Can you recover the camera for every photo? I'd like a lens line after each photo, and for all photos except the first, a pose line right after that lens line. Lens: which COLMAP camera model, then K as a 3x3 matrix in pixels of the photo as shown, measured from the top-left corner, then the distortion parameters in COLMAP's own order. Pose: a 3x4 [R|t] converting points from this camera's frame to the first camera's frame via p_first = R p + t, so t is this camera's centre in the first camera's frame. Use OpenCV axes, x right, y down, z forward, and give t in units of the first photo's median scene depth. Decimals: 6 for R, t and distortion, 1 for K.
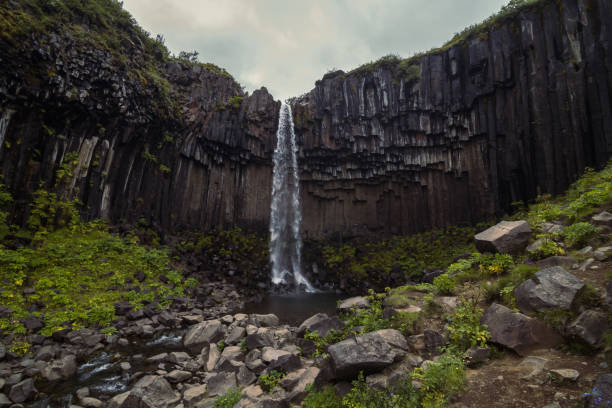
lens RADIAL K [[317.1, 0, 301.7], [0, 317.1, 202.2], [0, 0, 1]] dist [-0.001042, -0.013135]
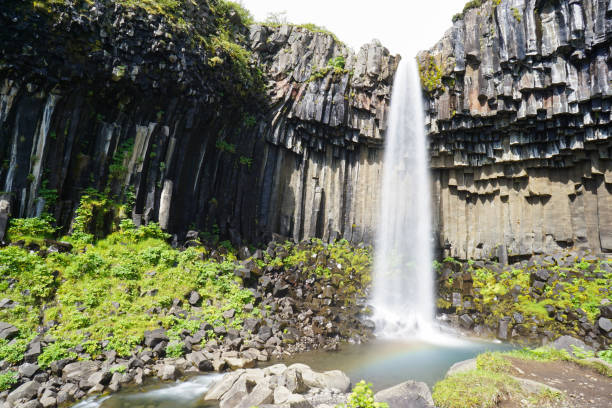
lens RADIAL K [[411.2, 0, 305.4], [0, 411.2, 202.3], [0, 0, 1]] dist [-0.053298, 0.063442]
pose [[0.927513, -0.030772, -0.372522, 0.066926], [0.019519, 0.999233, -0.033942, 0.028684], [0.373281, 0.024210, 0.927402, 0.119724]]
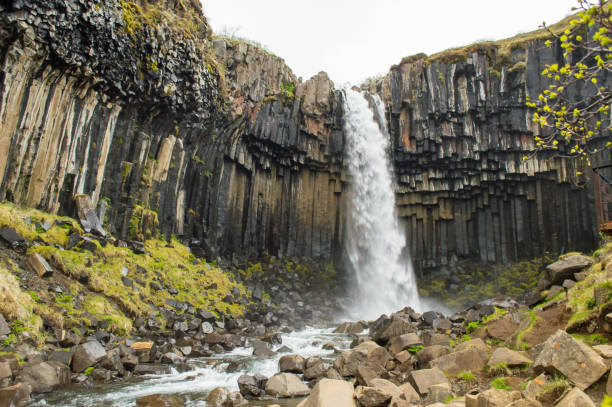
lens RADIAL K [[556.8, 0, 303.8], [0, 556.8, 209.3], [0, 0, 1]] dist [0.062929, -0.096060]
pose [[0.998629, 0.010470, 0.051295, -0.250959], [-0.007529, 0.998335, -0.057195, 0.055864], [-0.051809, 0.056730, 0.997044, -0.366531]]
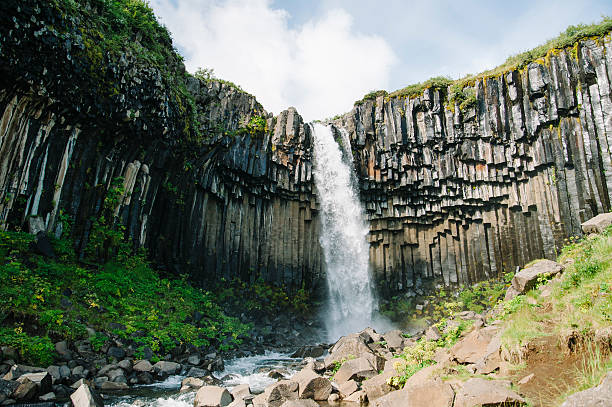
lens RADIAL K [[482.4, 0, 304.6], [0, 482.4, 210.6], [0, 0, 1]] dist [-0.121550, 0.116017]
pose [[0.997096, 0.000330, 0.076151, -0.196371], [0.009694, 0.991306, -0.131216, 0.075474], [-0.075532, 0.131574, 0.988425, -0.224193]]
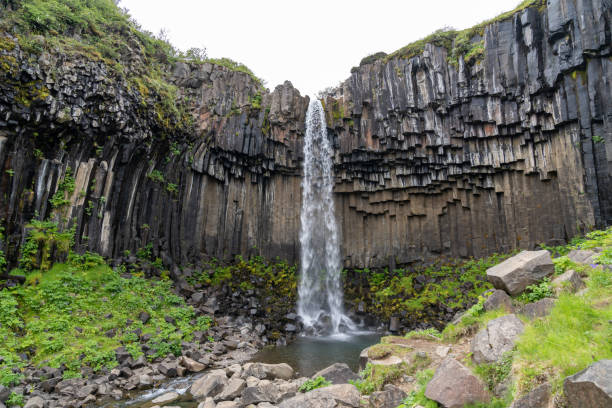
lens RADIAL K [[411.2, 0, 305.4], [0, 411.2, 202.3], [0, 0, 1]] dist [-0.053298, 0.063442]
pose [[0.989498, -0.047388, -0.136561, 0.058387], [0.042827, 0.998428, -0.036145, -0.012188], [0.138059, 0.029917, 0.989972, -0.027811]]
